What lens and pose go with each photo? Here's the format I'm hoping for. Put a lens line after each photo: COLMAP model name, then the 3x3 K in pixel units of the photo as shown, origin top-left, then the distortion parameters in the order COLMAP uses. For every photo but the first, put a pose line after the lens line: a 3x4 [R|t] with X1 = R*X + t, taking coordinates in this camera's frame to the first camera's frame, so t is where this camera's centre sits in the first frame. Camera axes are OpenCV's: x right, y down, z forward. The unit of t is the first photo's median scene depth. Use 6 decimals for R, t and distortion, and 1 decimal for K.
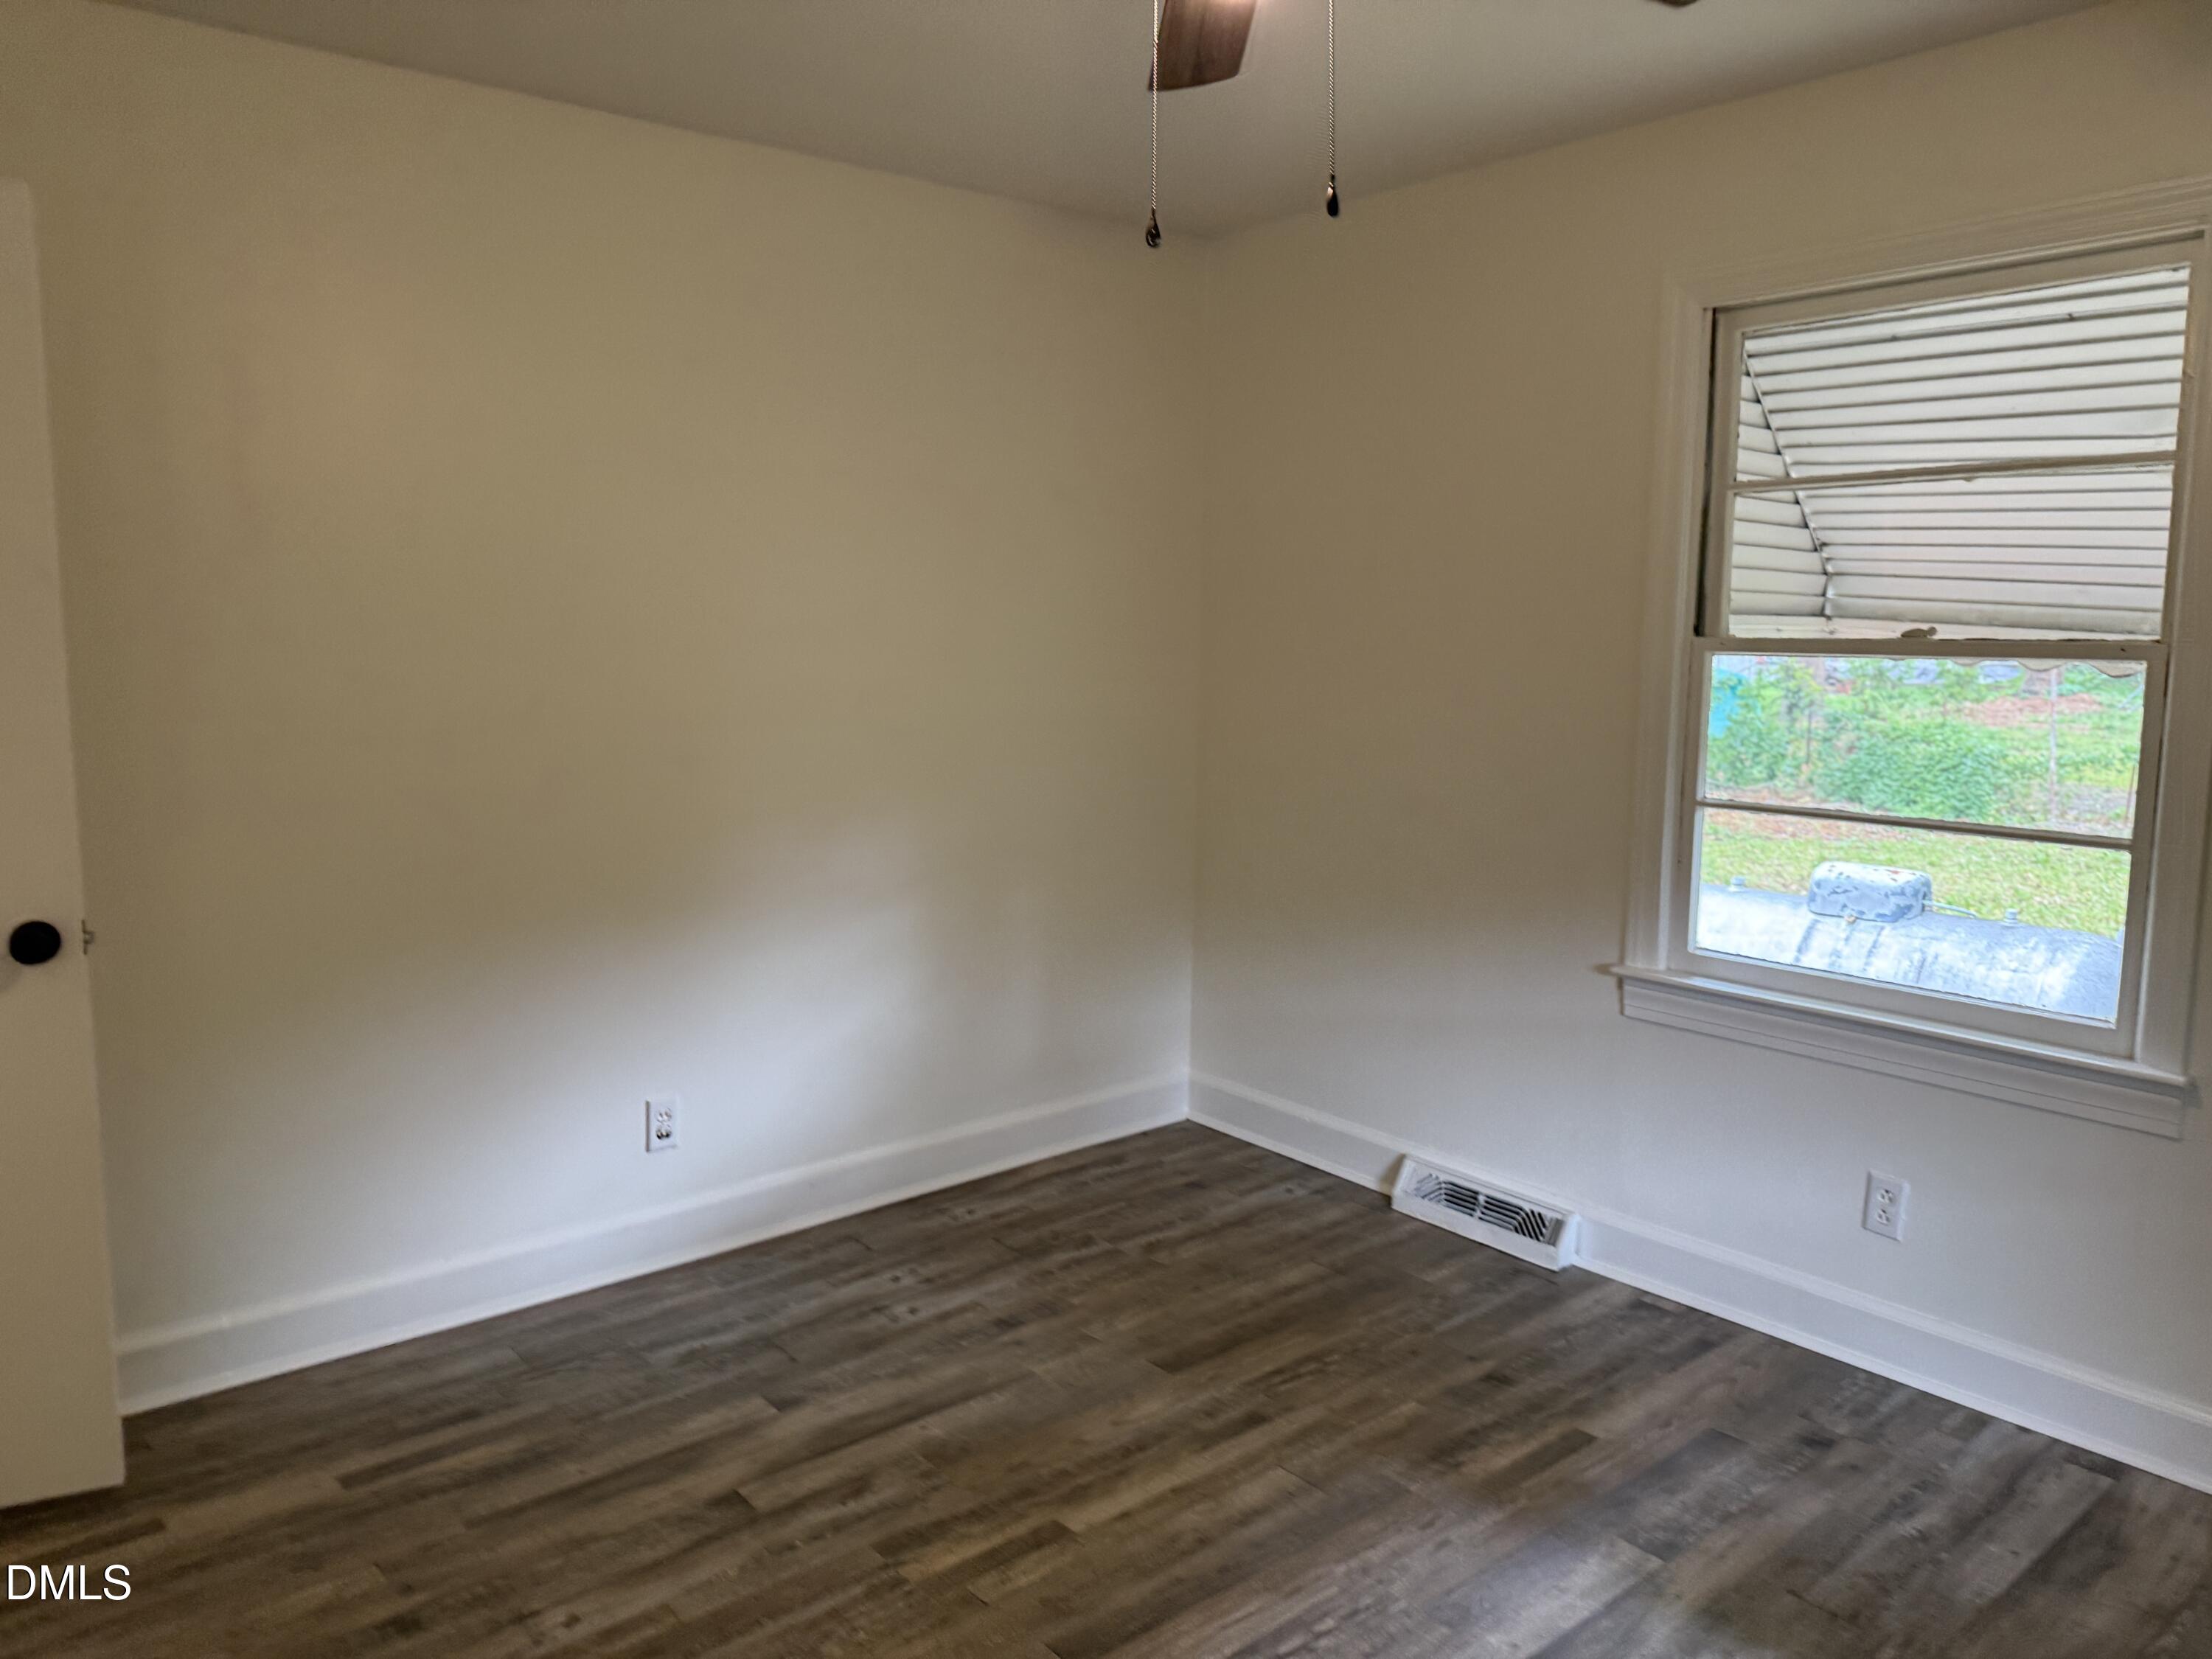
lens RADIAL K [[1555.2, 0, 1087.0], [0, 1555.2, 813.1], [0, 0, 1]] dist [0.027365, -0.041537]
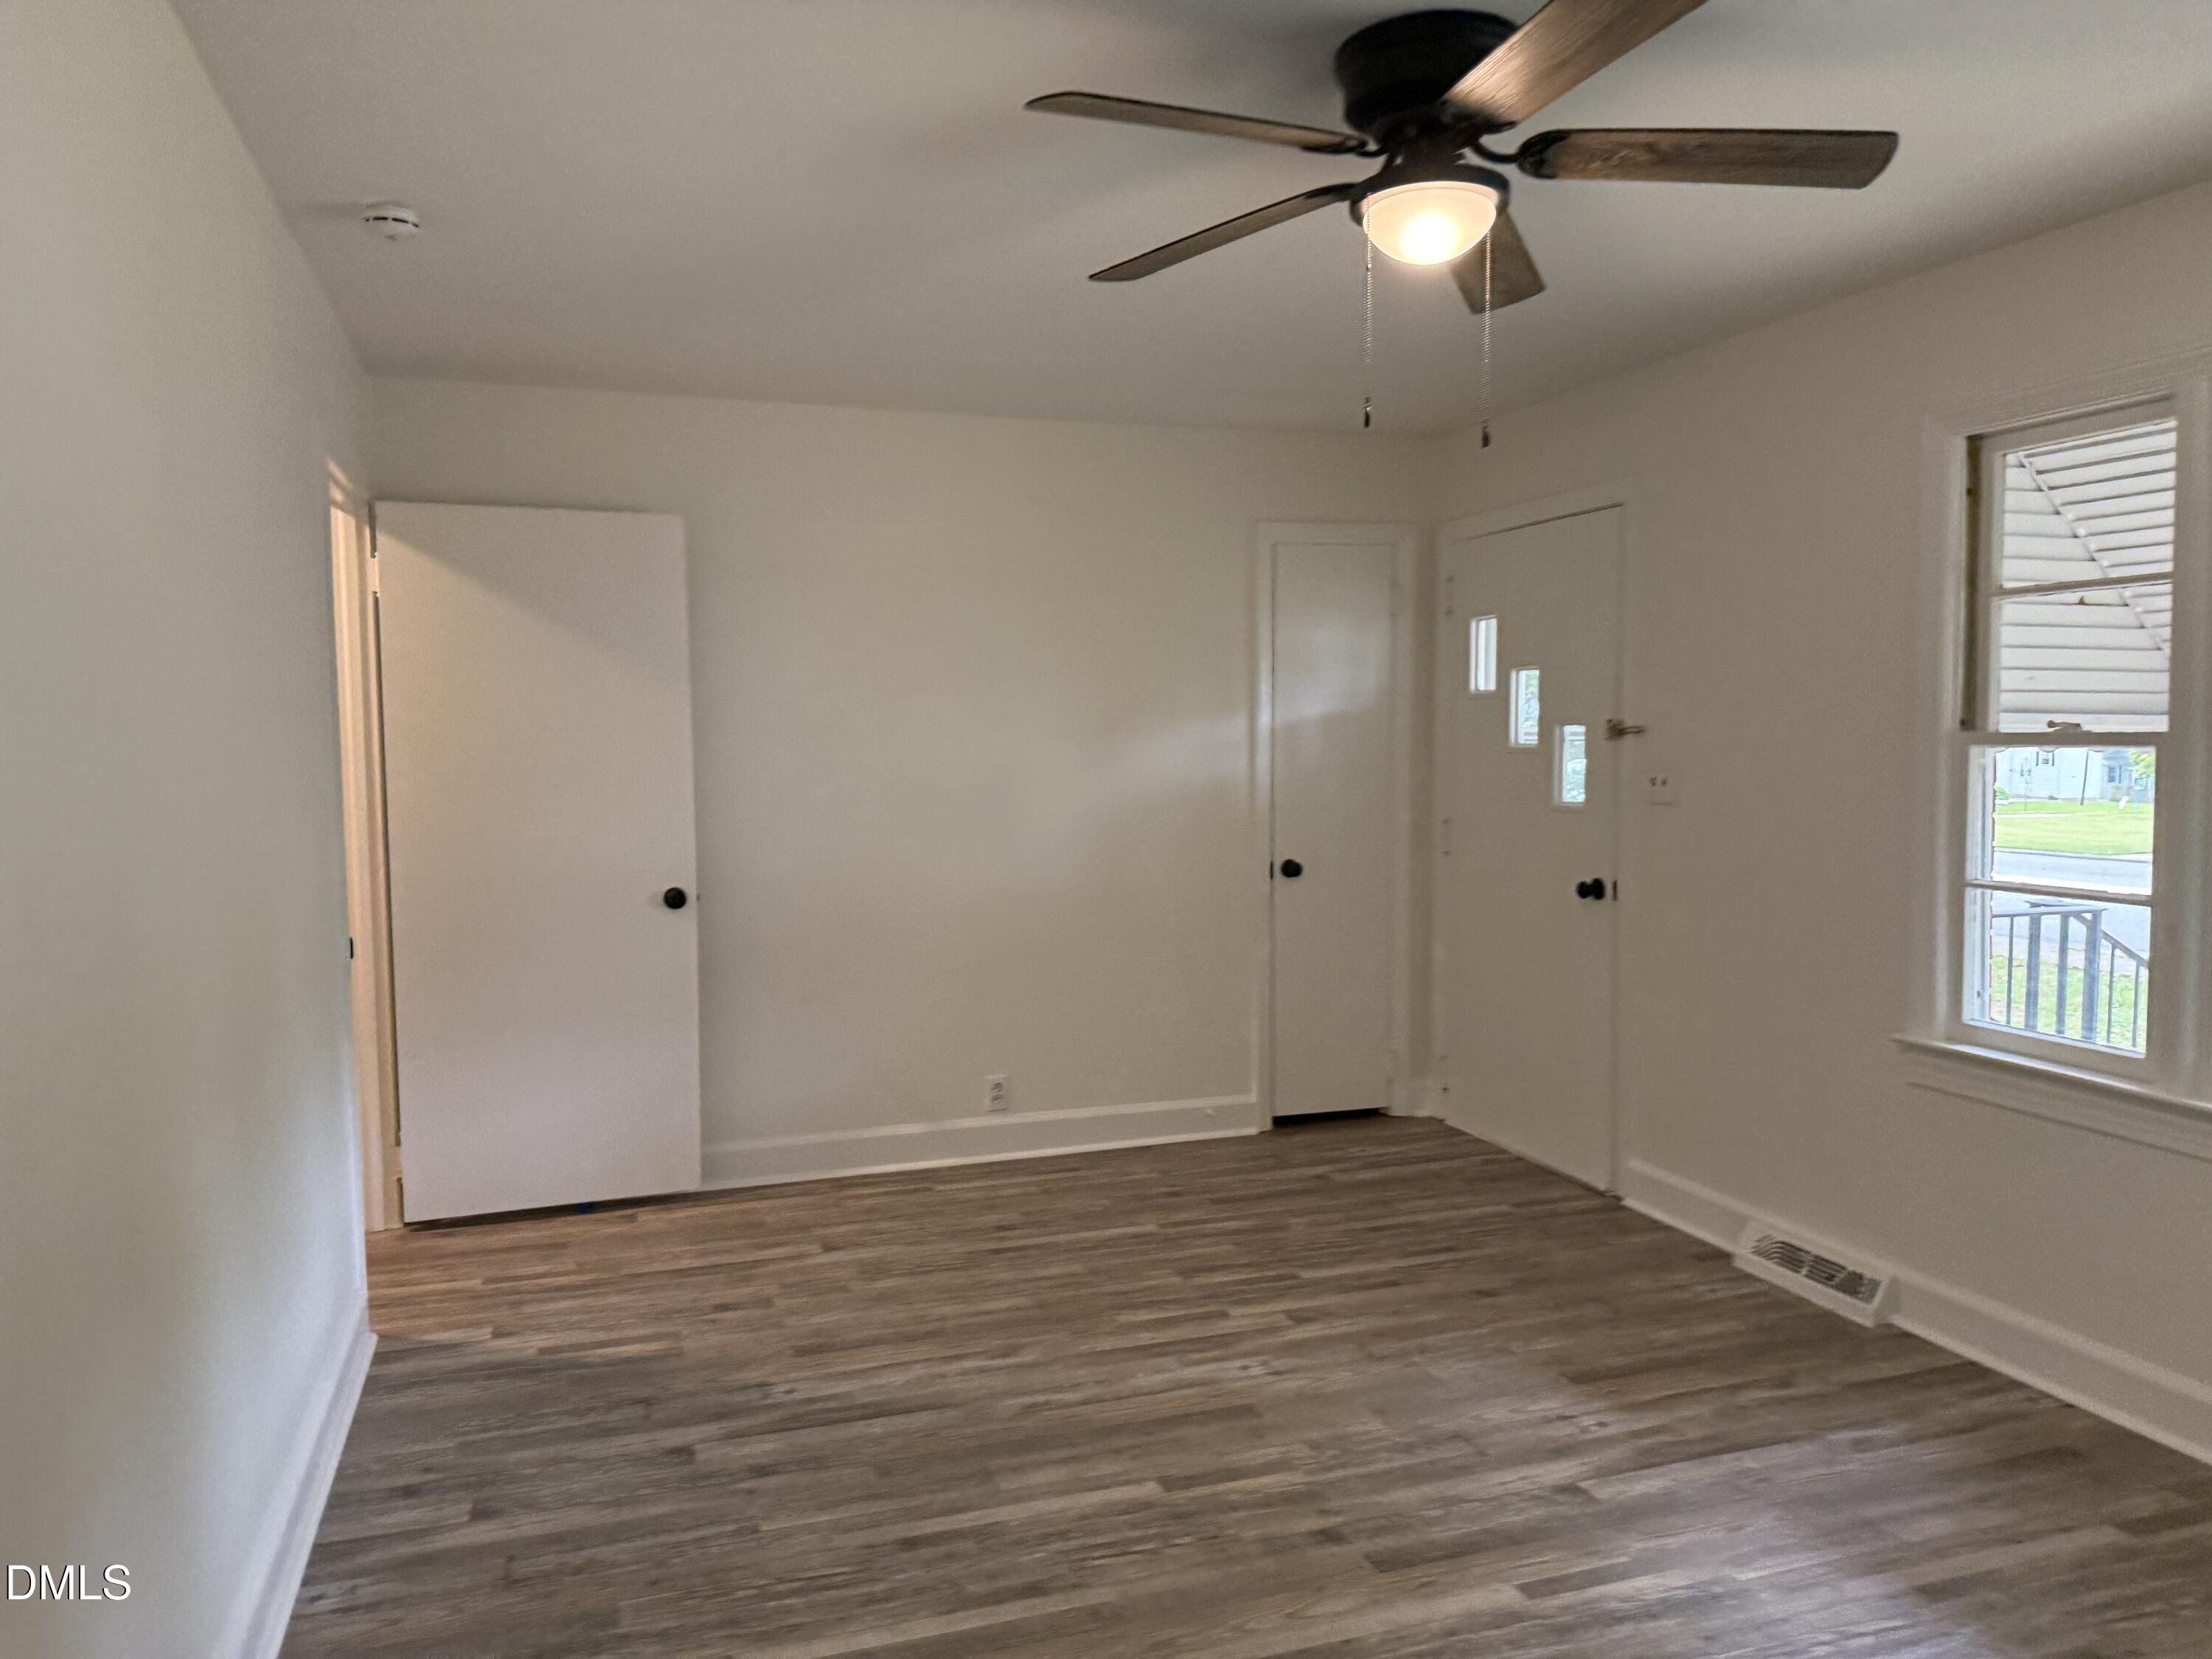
lens RADIAL K [[1555.2, 0, 1104.4], [0, 1555.2, 825.0], [0, 0, 1]] dist [0.027365, -0.041537]
pose [[0.942469, 0.007417, -0.334211, 0.190748], [-0.027823, 0.998026, -0.056312, 0.031031], [0.333133, 0.062371, 0.940815, -0.227941]]
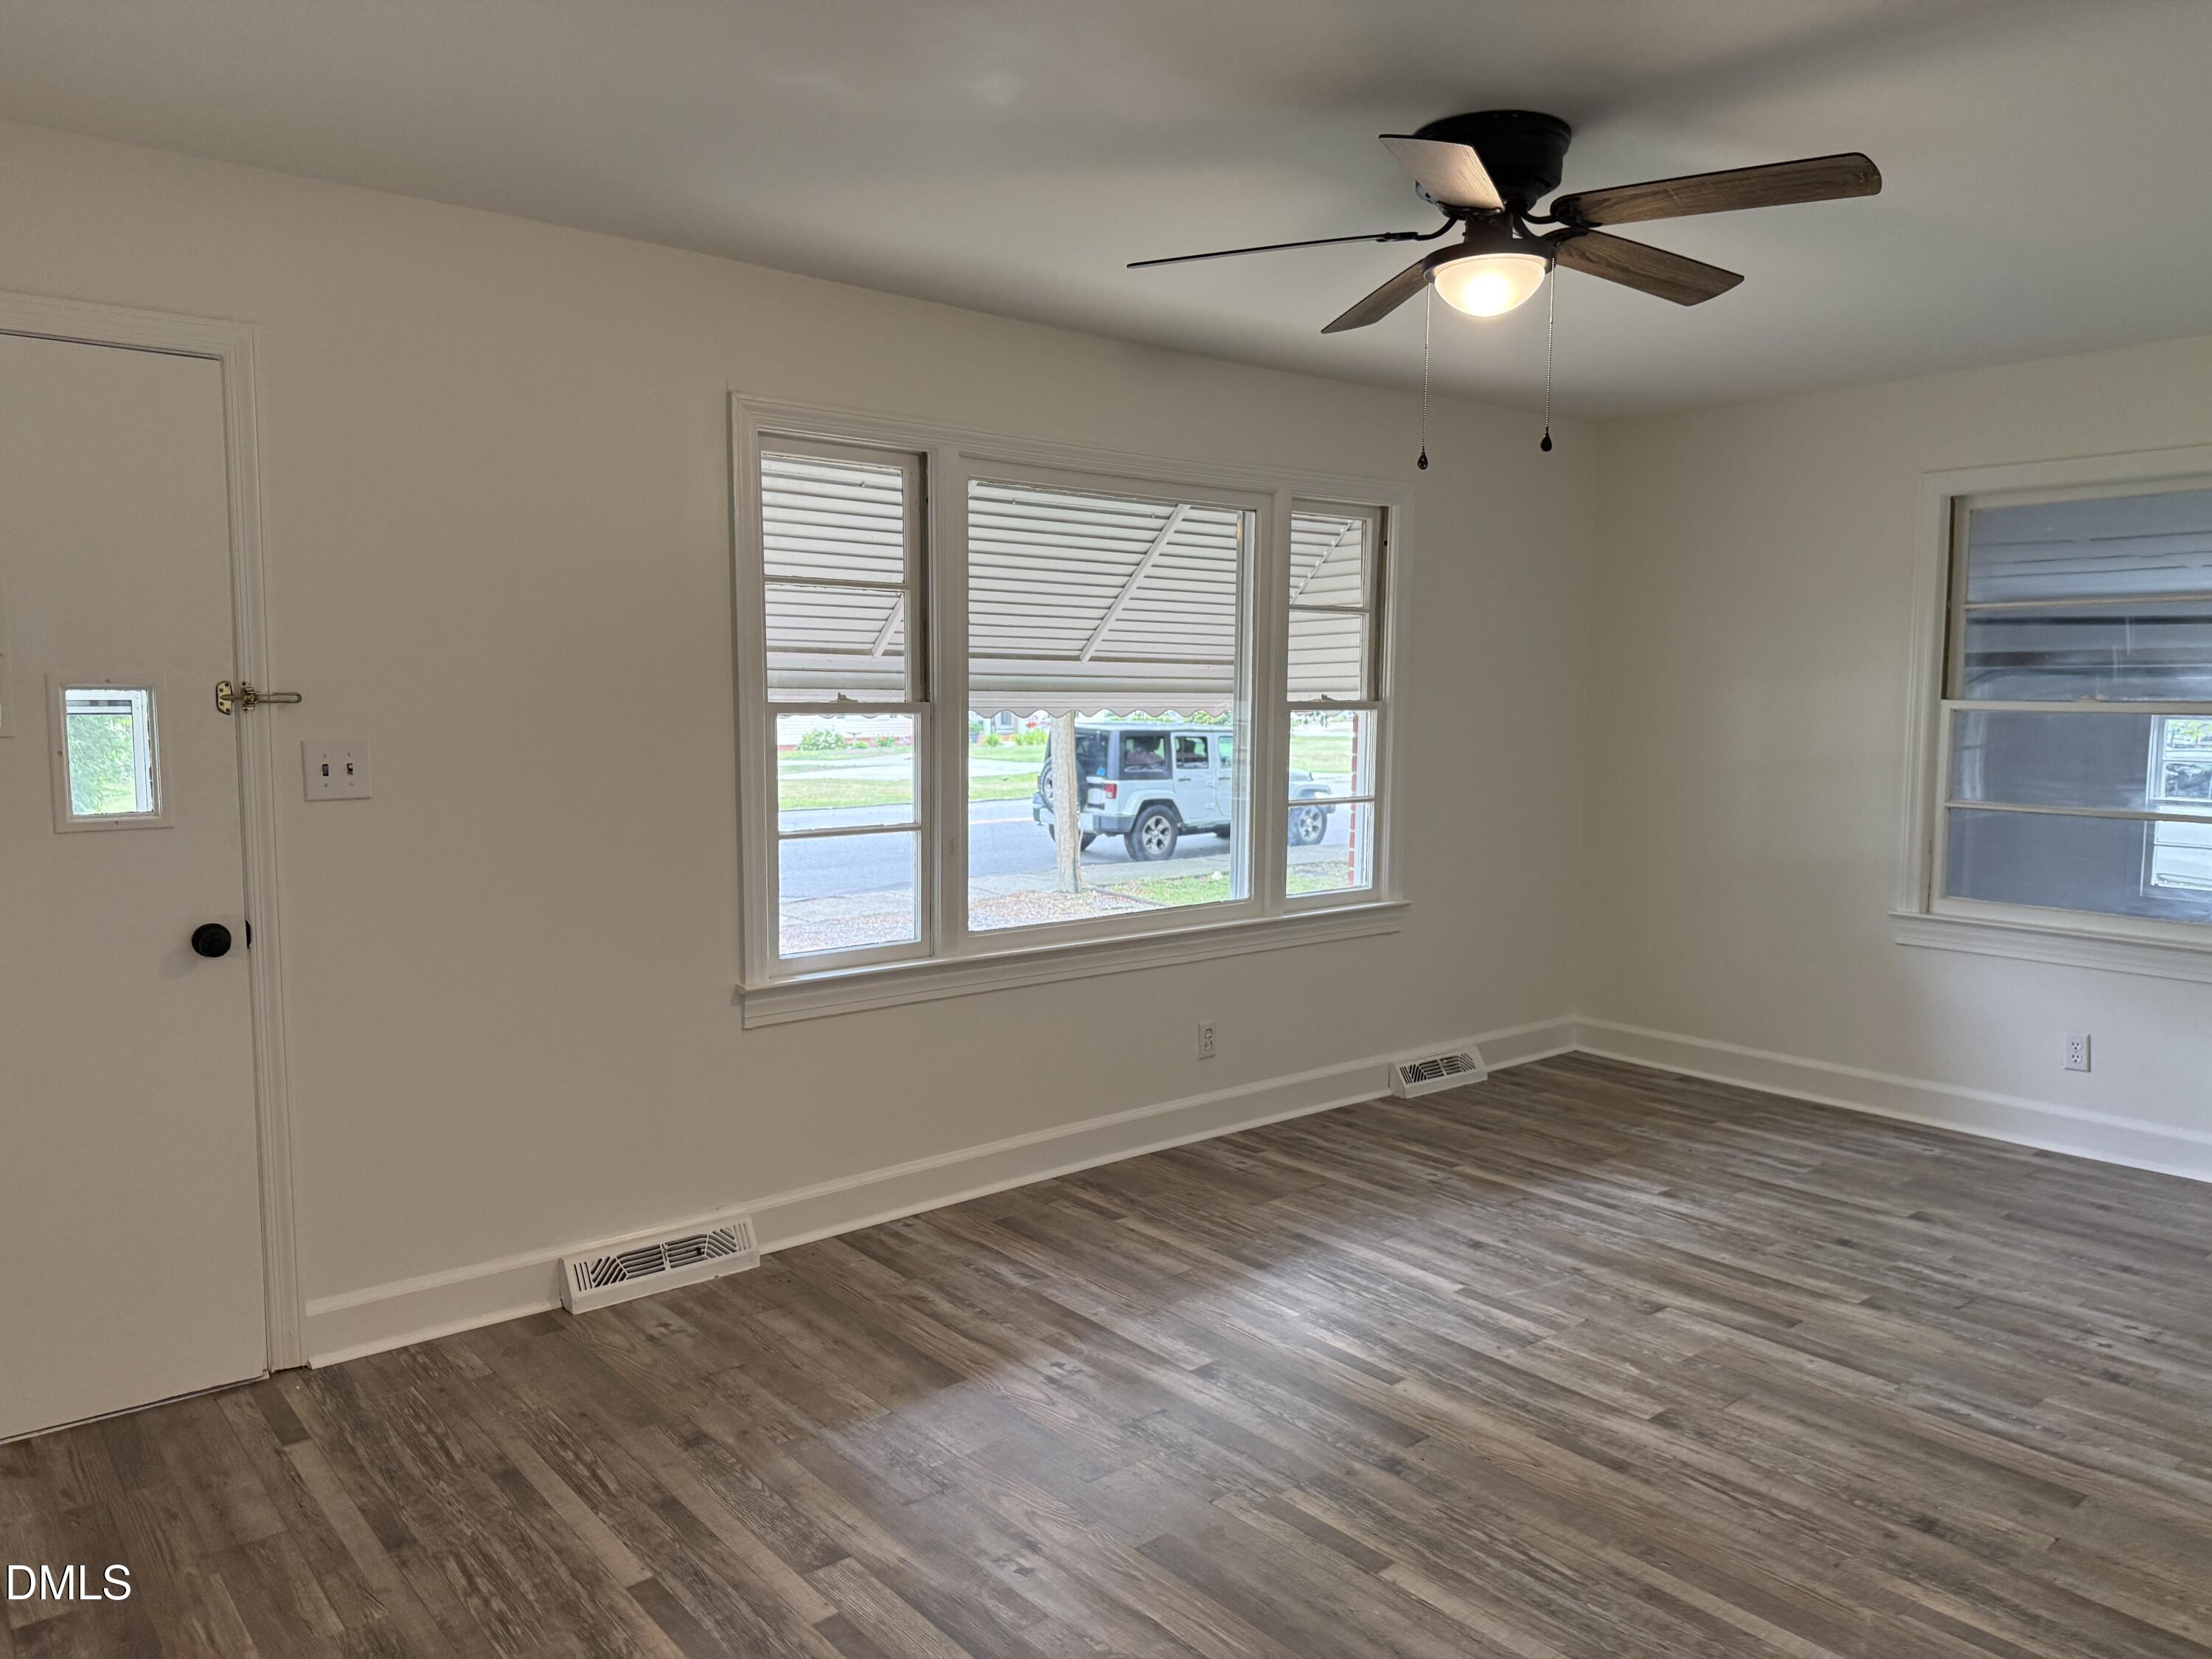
lens RADIAL K [[1555.2, 0, 1091.8], [0, 1555.2, 828.8], [0, 0, 1]] dist [0.027365, -0.041537]
pose [[-0.020600, -0.098178, 0.994956, -0.914608], [0.122594, 0.987409, 0.099971, -0.114034], [-0.992243, 0.124035, -0.008305, 0.859559]]
